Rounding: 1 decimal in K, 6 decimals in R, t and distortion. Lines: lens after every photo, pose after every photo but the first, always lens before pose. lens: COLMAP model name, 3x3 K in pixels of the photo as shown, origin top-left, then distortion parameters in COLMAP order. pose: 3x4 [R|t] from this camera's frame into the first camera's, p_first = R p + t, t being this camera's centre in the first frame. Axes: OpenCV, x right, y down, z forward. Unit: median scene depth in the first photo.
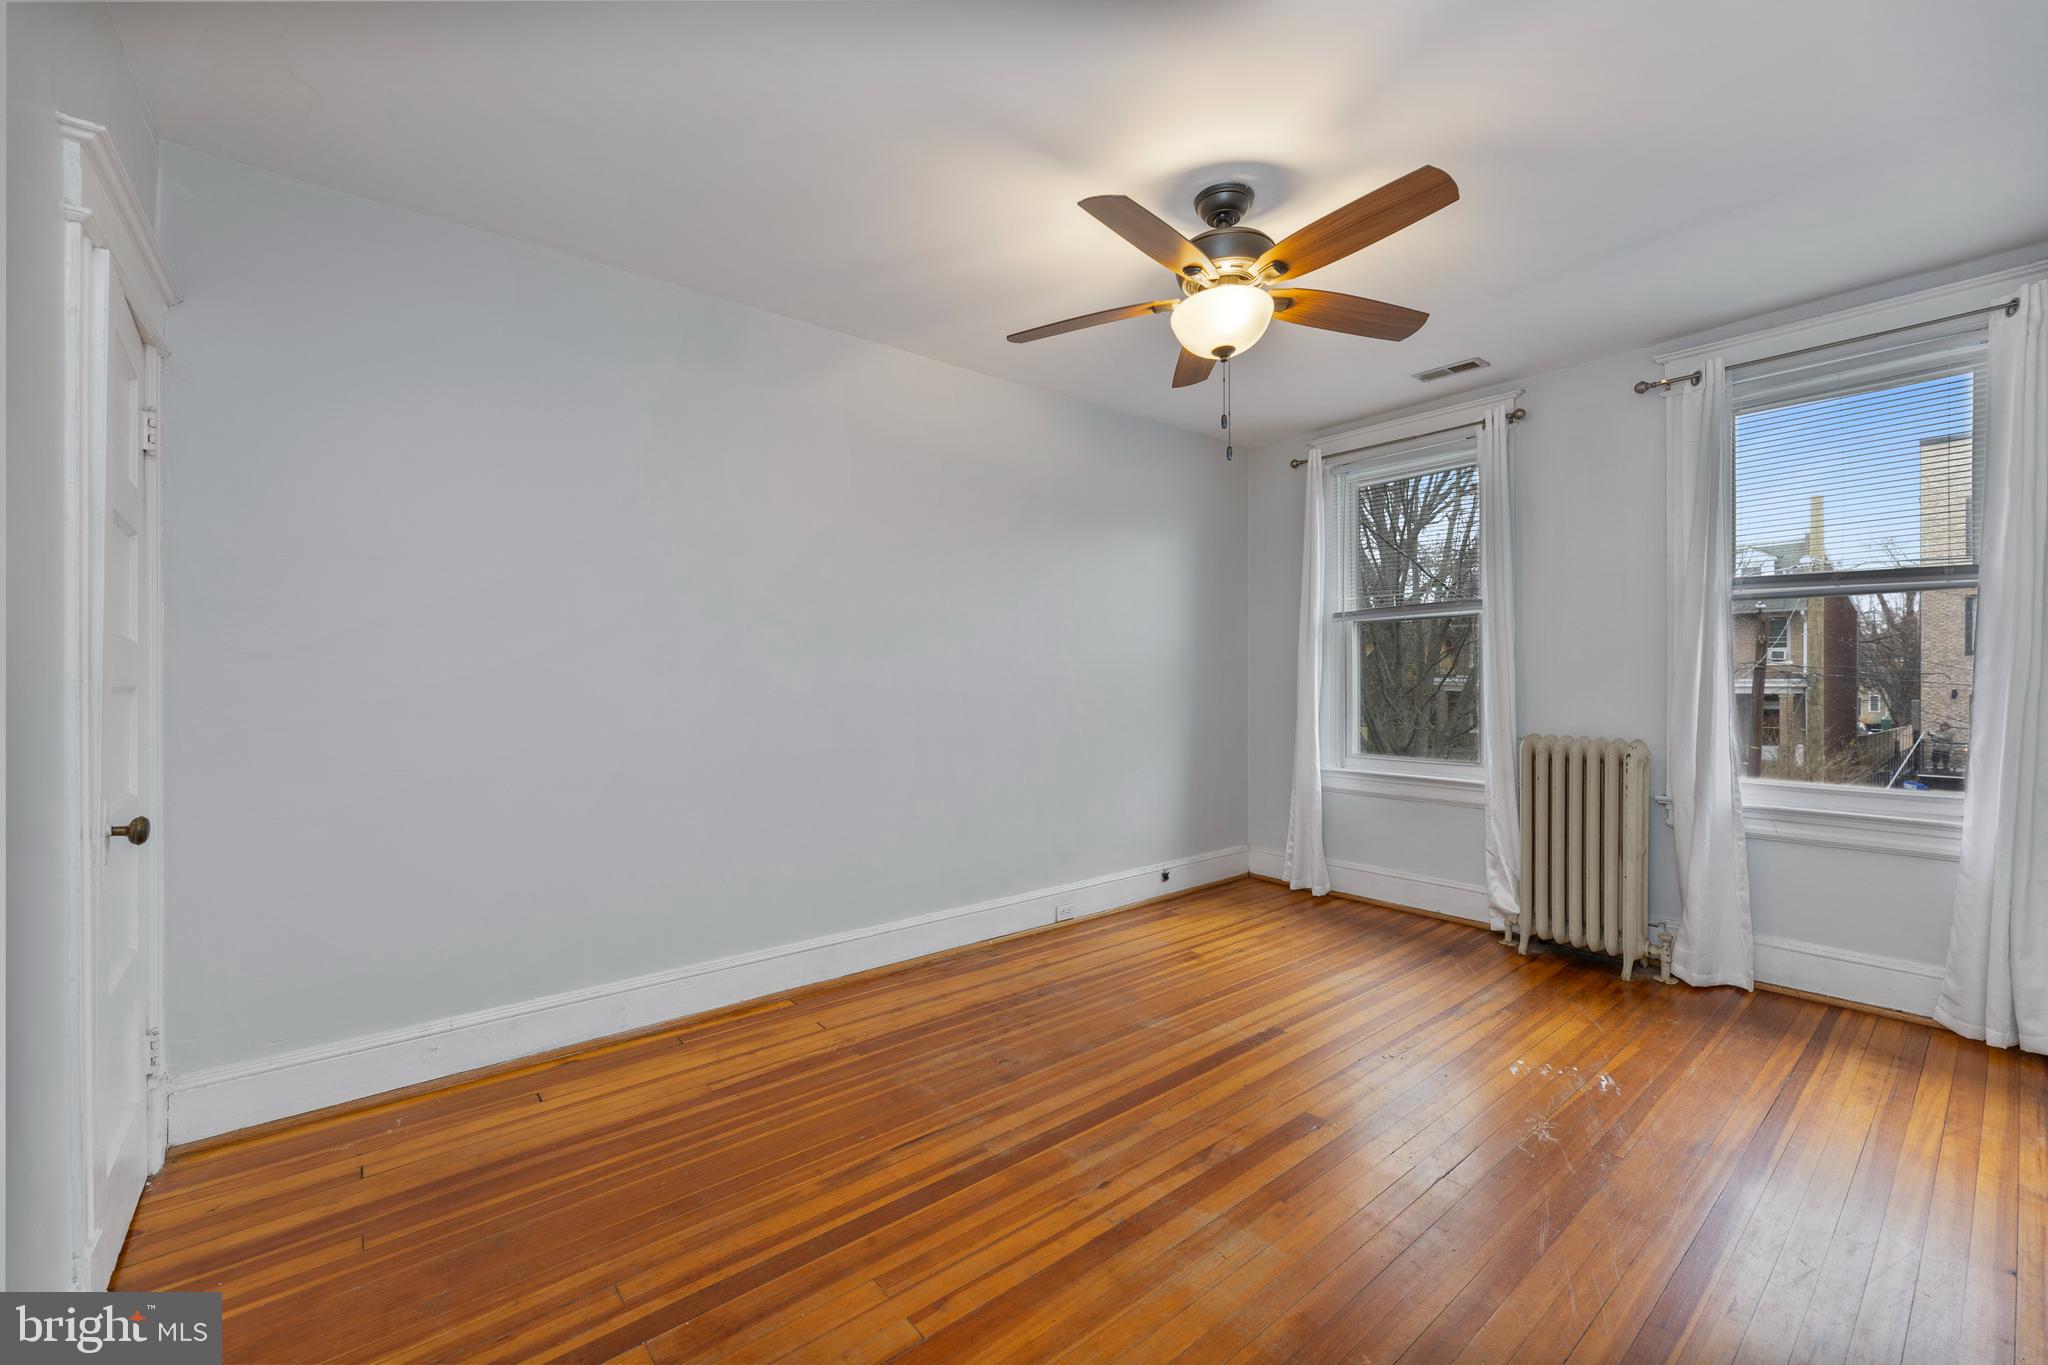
lens RADIAL K [[822.4, 0, 1024.0], [0, 822.4, 682.5], [0, 0, 1]] dist [0.000879, 0.000170]
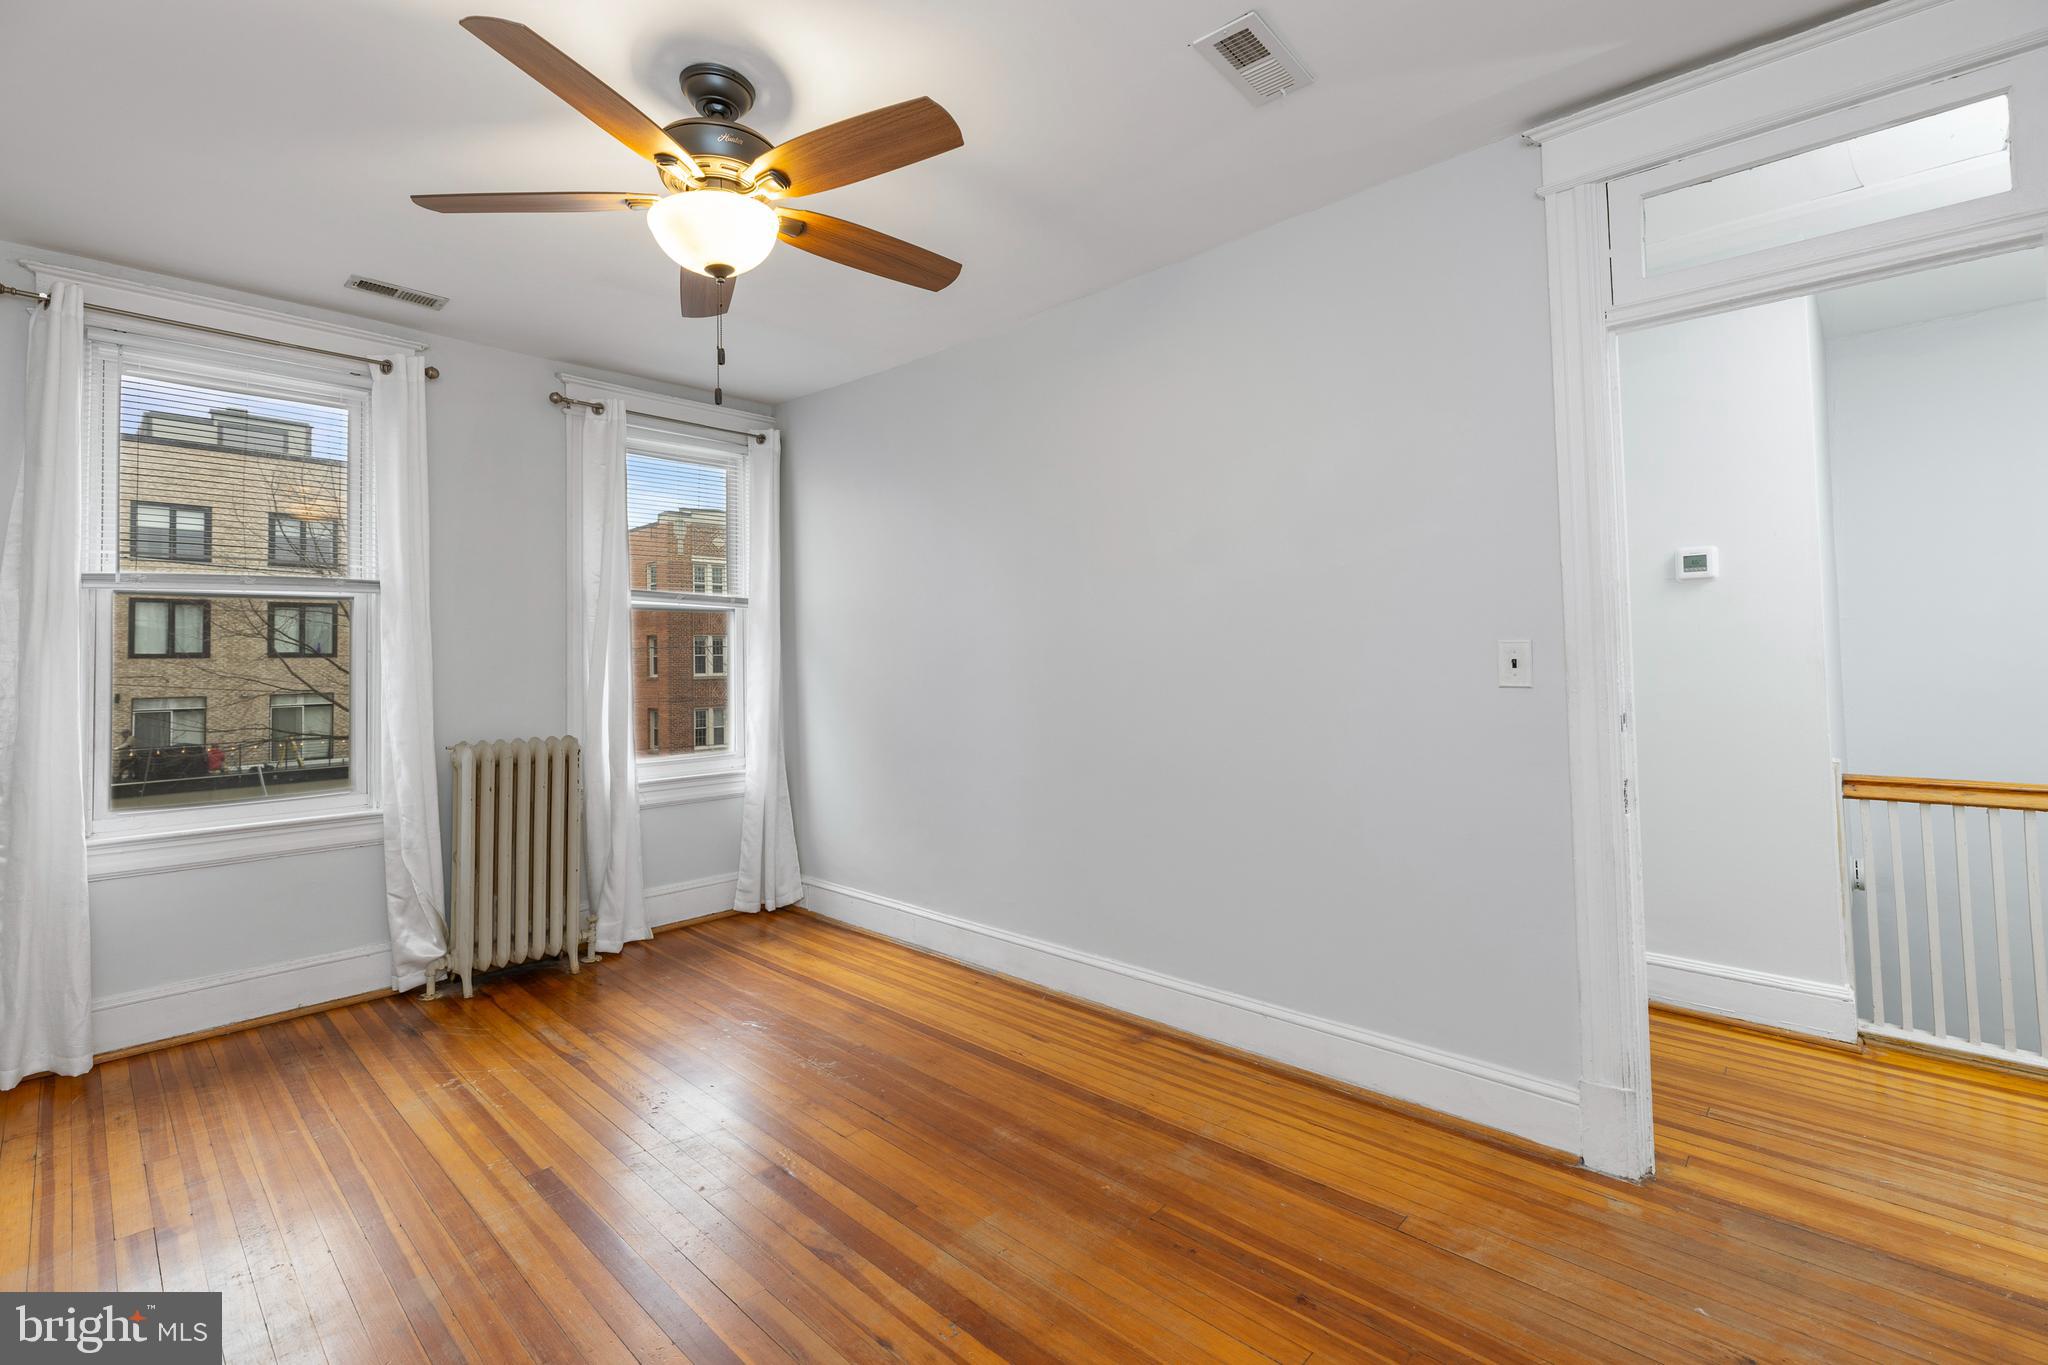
lens RADIAL K [[905.7, 0, 1023.5], [0, 905.7, 620.1], [0, 0, 1]] dist [0.000720, 0.000458]
pose [[-0.126749, 0.052224, 0.990559, -0.455425], [0.022763, 0.998503, -0.049730, -0.005222], [-0.991674, 0.016245, -0.127748, 0.565729]]
